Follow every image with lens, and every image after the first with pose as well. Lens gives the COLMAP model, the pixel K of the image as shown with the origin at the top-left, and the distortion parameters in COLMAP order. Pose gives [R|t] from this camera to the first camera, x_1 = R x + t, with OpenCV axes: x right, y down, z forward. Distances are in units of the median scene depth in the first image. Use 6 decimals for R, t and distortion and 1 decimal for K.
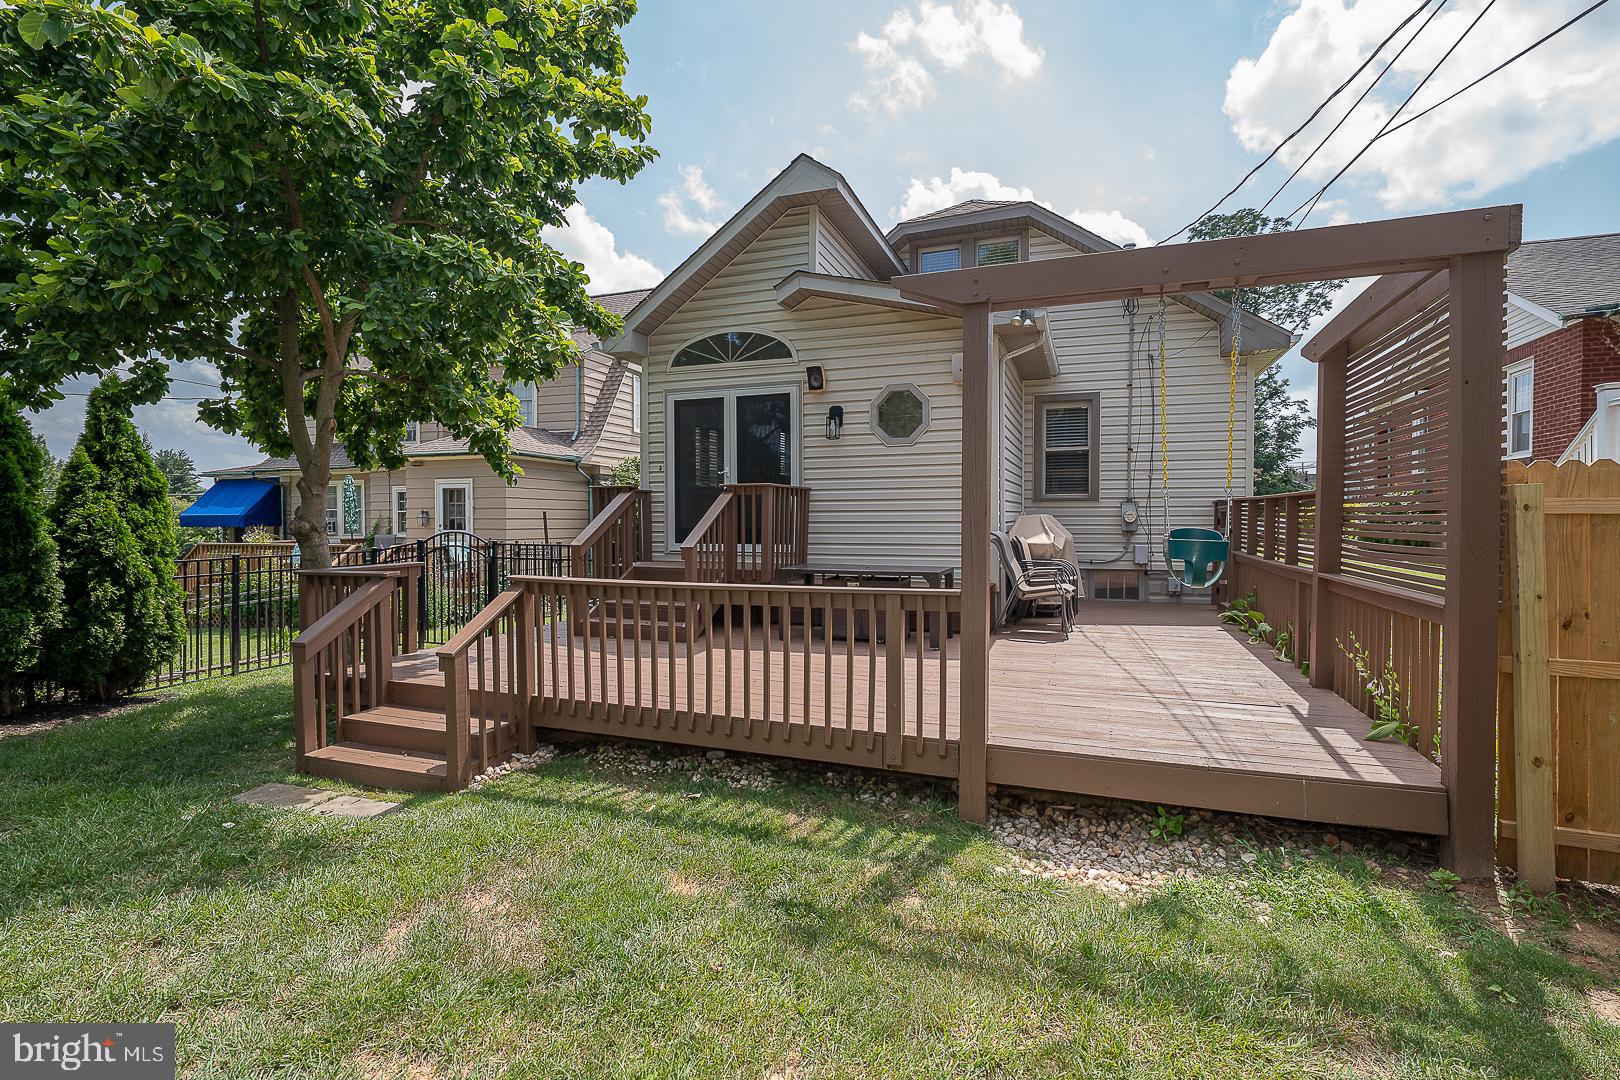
lens RADIAL K [[769.3, 0, 802.4], [0, 769.3, 534.3], [0, 0, 1]] dist [0.004284, -0.000141]
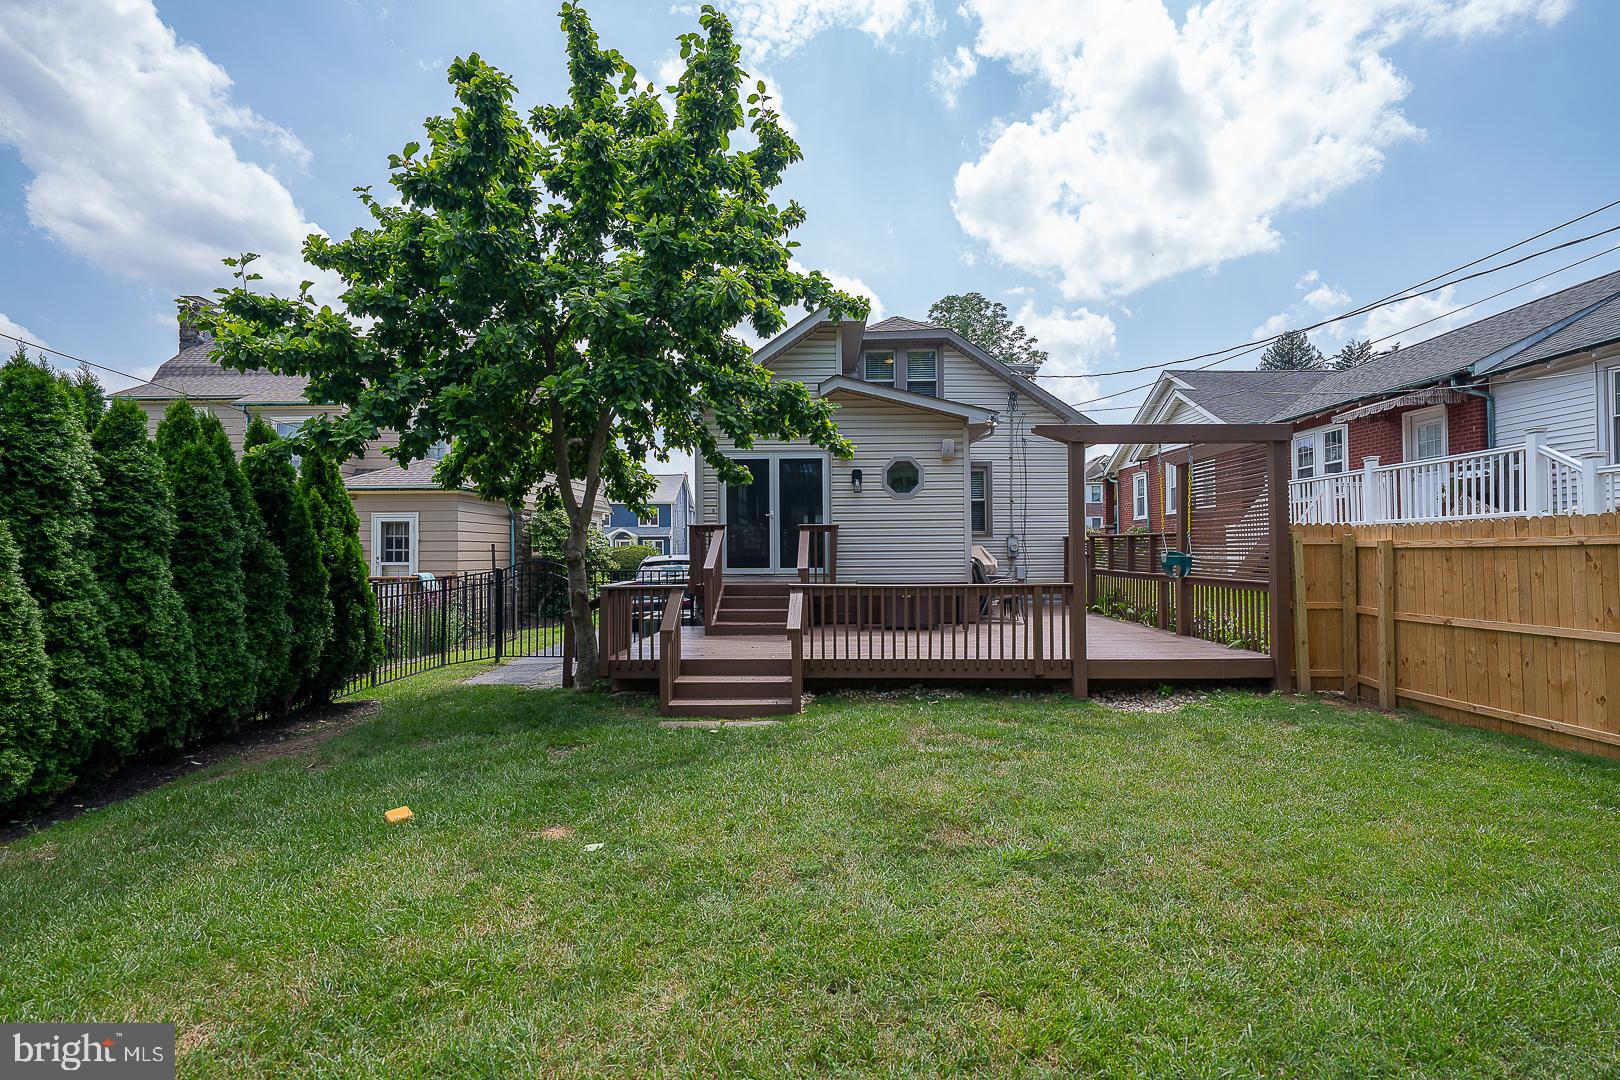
lens RADIAL K [[769.3, 0, 819.0], [0, 769.3, 541.7], [0, 0, 1]] dist [0.004284, -0.000141]
pose [[0.940485, -0.000003, 0.339836, -0.497468], [0.010901, 0.999486, -0.030158, 0.008389], [-0.339661, 0.032067, 0.940001, -0.299827]]
